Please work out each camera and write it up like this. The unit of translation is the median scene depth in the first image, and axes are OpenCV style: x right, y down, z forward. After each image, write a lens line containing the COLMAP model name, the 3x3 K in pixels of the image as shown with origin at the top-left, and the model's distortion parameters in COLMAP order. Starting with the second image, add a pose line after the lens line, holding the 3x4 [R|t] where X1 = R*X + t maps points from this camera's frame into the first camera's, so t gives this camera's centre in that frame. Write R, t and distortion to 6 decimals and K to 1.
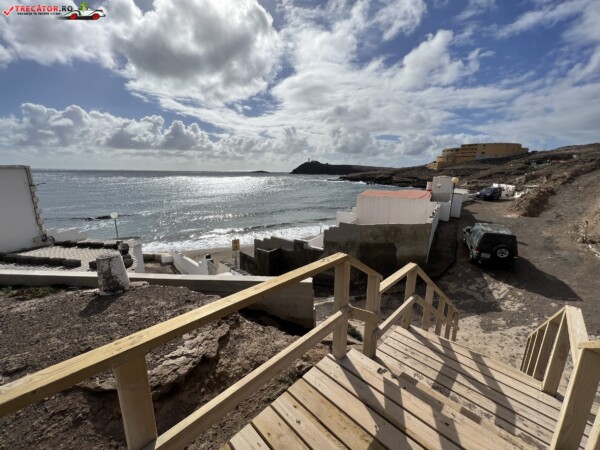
lens RADIAL K [[239.2, 0, 300.3], [0, 239.2, 222.4], [0, 0, 1]] dist [-0.006067, 0.000522]
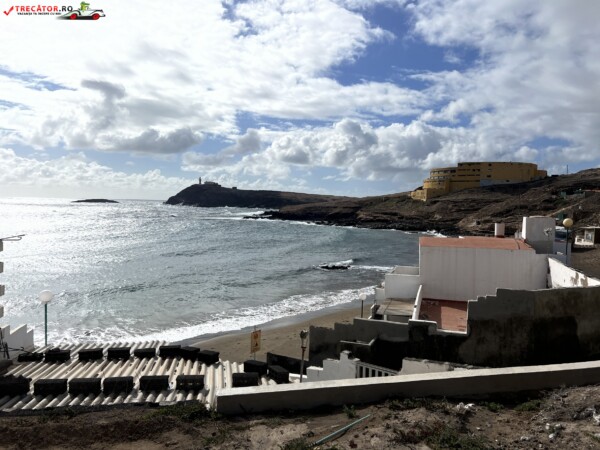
lens RADIAL K [[450.8, 0, 307.5], [0, 450.8, 223.4], [0, 0, 1]] dist [0.051962, -0.054014]
pose [[0.960188, -0.003220, 0.279336, -0.075472], [0.048090, 0.986911, -0.153928, -0.000989], [-0.275184, 0.161233, 0.947775, -0.007698]]
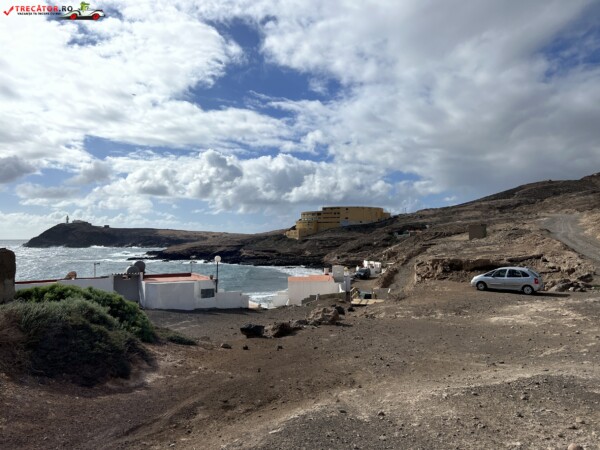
lens RADIAL K [[450.8, 0, 301.5], [0, 450.8, 222.3], [0, 0, 1]] dist [0.051962, -0.054014]
pose [[0.857218, 0.002651, 0.514947, -0.216187], [0.120957, 0.970973, -0.206352, 0.020710], [-0.500546, 0.239175, 0.832015, -0.268036]]
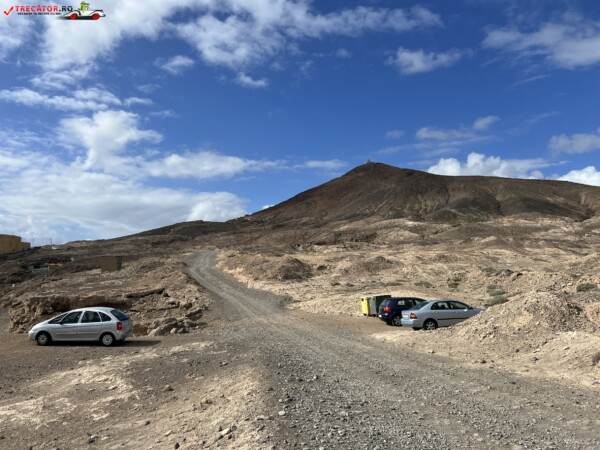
lens RADIAL K [[450.8, 0, 294.1], [0, 450.8, 232.6], [0, 0, 1]] dist [0.051962, -0.054014]
pose [[0.323714, 0.071684, 0.943436, -0.124125], [0.200078, 0.969390, -0.142308, 0.019602], [-0.924758, 0.234828, 0.299462, -0.243126]]
